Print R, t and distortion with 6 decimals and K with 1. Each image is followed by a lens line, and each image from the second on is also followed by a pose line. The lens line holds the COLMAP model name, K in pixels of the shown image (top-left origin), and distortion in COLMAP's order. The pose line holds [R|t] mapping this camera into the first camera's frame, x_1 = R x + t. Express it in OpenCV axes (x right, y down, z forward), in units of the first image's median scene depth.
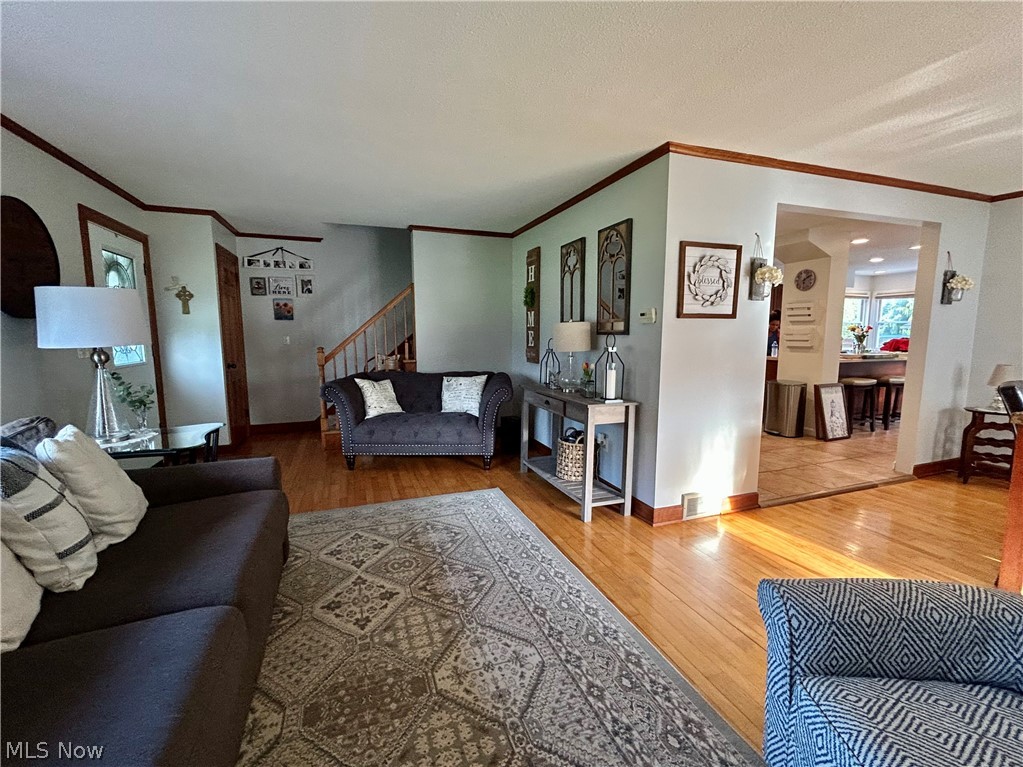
lens RADIAL K [[437.8, 0, 511.5], [0, 437.8, 383.5], [0, 0, 1]] dist [-0.000692, 0.000057]
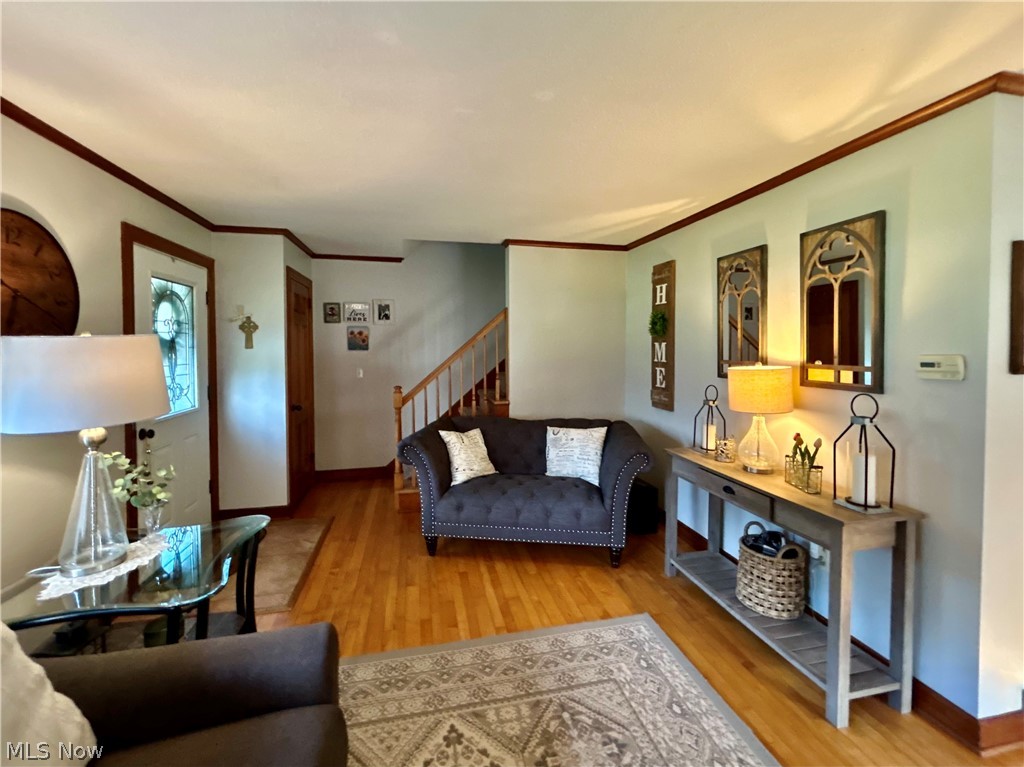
lens RADIAL K [[432.4, 0, 510.8], [0, 432.4, 355.3], [0, 0, 1]] dist [-0.001740, 0.000109]
pose [[0.990698, 0.002396, -0.136055, -0.157991], [-0.015166, 0.995560, -0.092904, -0.094887], [0.135228, 0.094103, 0.986336, 0.303992]]
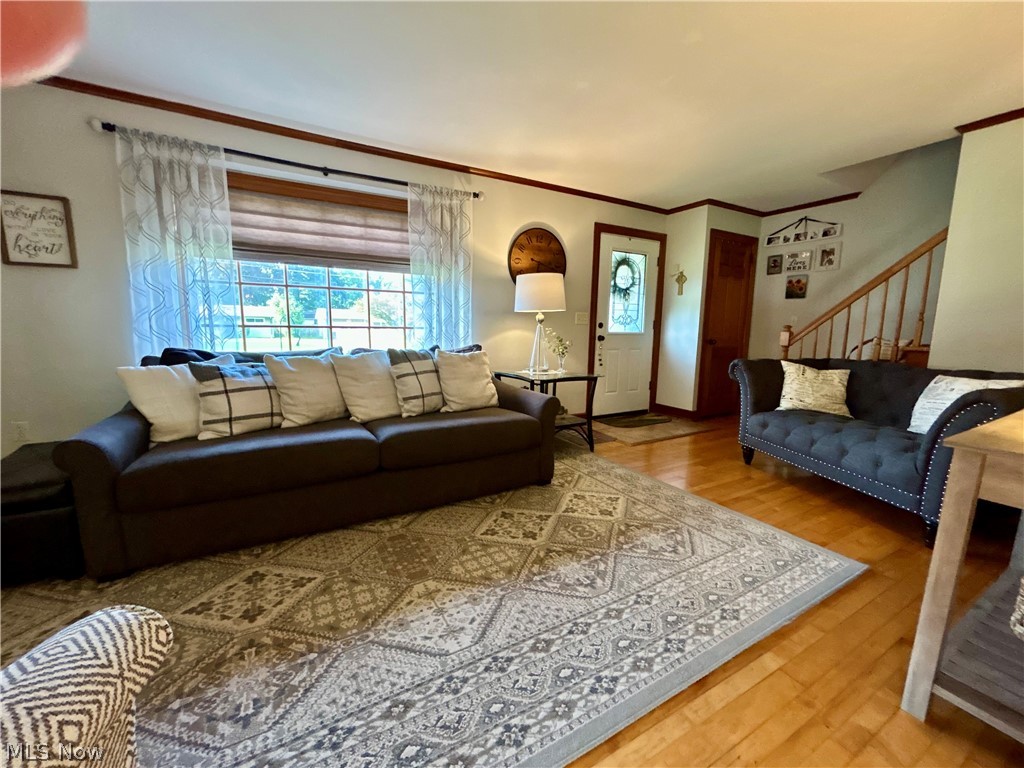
lens RADIAL K [[413.4, 0, 512.8], [0, 413.4, 384.8], [0, 0, 1]] dist [-0.000979, 0.000538]
pose [[0.169649, 0.143313, -0.975028, 0.399012], [-0.130707, 0.983902, 0.121875, 0.005834], [0.976798, 0.106767, 0.185650, 0.461461]]
